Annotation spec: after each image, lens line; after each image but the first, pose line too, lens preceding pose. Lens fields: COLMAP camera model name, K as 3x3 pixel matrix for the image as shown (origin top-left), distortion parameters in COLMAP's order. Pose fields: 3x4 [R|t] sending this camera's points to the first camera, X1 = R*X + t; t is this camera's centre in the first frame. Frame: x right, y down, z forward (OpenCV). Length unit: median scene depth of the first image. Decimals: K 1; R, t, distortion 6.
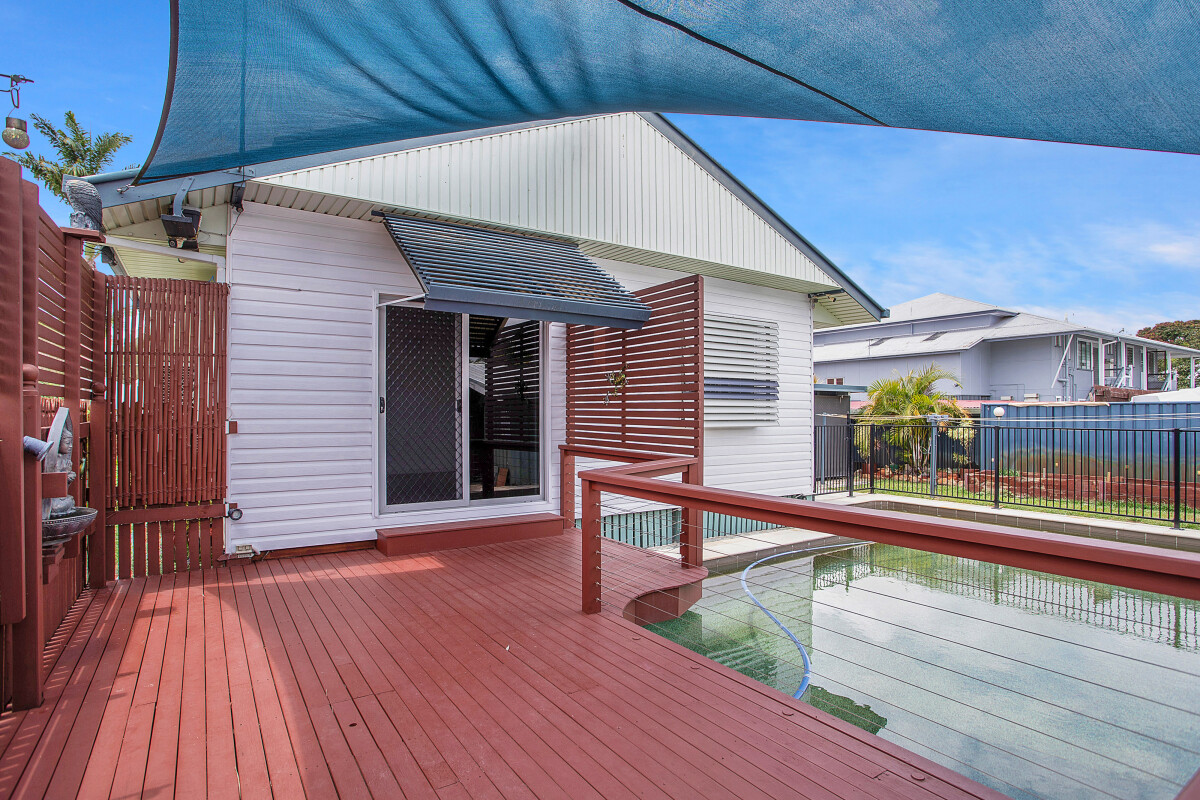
lens RADIAL K [[601.8, 0, 593.7], [0, 601.8, 405.4], [0, 0, 1]] dist [-0.003490, 0.001713]
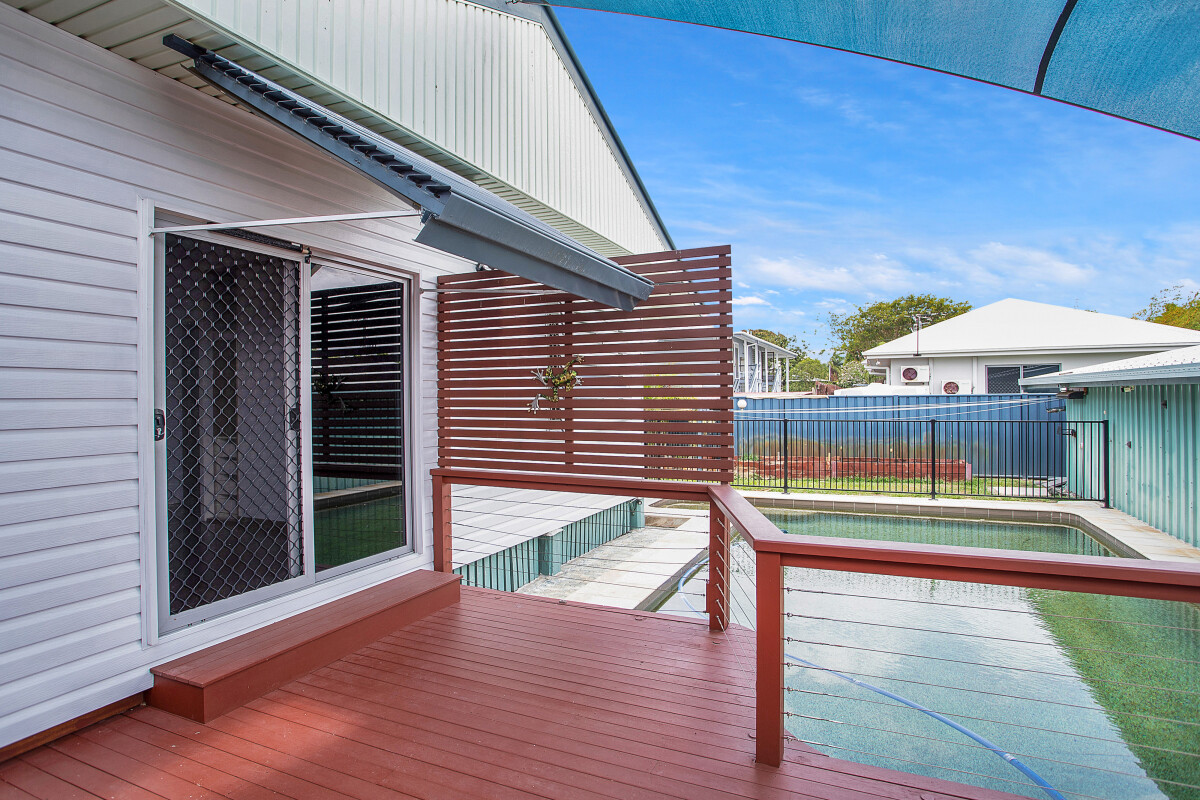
lens RADIAL K [[601.8, 0, 606.0], [0, 601.8, 395.5], [0, 0, 1]] dist [-0.003490, 0.001713]
pose [[0.848161, -0.008894, 0.529664, -0.285388], [0.008206, 0.999960, 0.003651, -0.023356], [-0.529675, 0.001249, 0.848200, 0.341488]]
